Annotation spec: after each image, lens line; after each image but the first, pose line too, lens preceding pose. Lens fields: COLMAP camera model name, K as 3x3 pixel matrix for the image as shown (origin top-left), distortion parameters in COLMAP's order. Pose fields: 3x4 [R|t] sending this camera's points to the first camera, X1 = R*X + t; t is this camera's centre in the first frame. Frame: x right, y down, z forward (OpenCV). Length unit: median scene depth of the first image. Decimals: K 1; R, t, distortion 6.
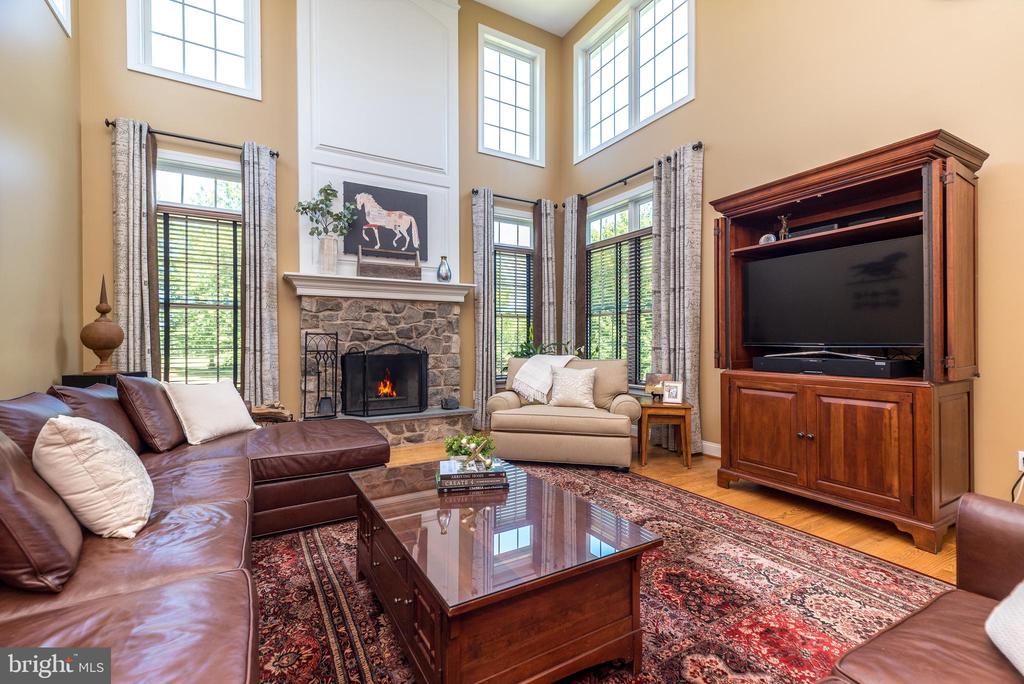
lens RADIAL K [[455.3, 0, 505.2], [0, 455.3, 339.6], [0, 0, 1]] dist [0.009364, 0.000627]
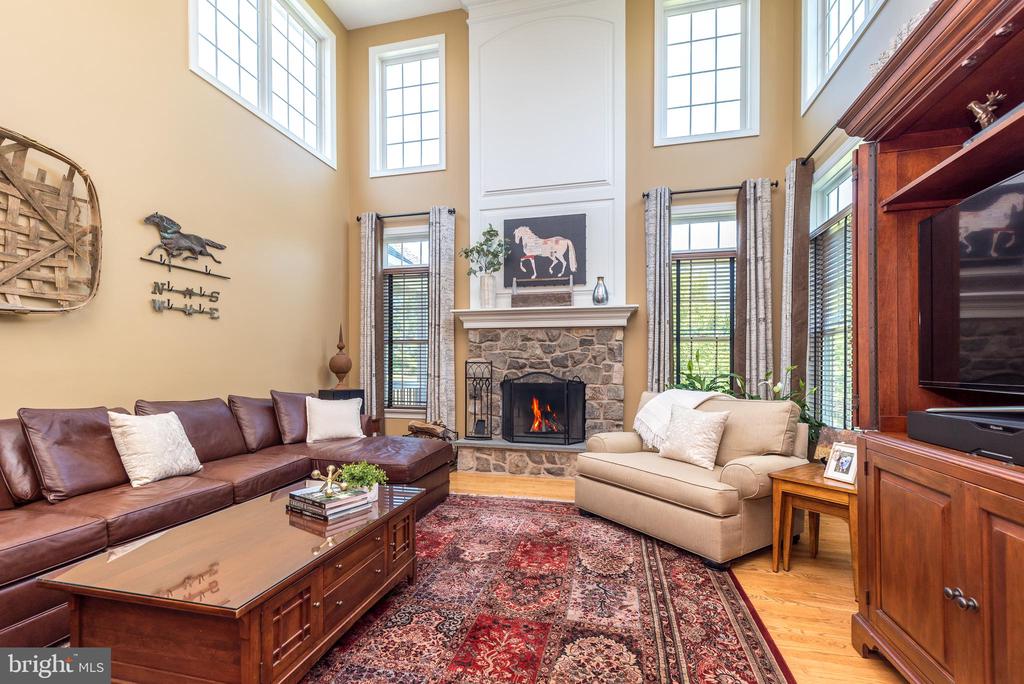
lens RADIAL K [[455.3, 0, 503.4], [0, 455.3, 368.7], [0, 0, 1]] dist [0.009364, 0.000627]
pose [[0.712150, 0.007721, -0.701985, 0.395703], [-0.006001, 0.999970, 0.004911, -0.003120], [0.702002, 0.000715, 0.712175, 0.235884]]
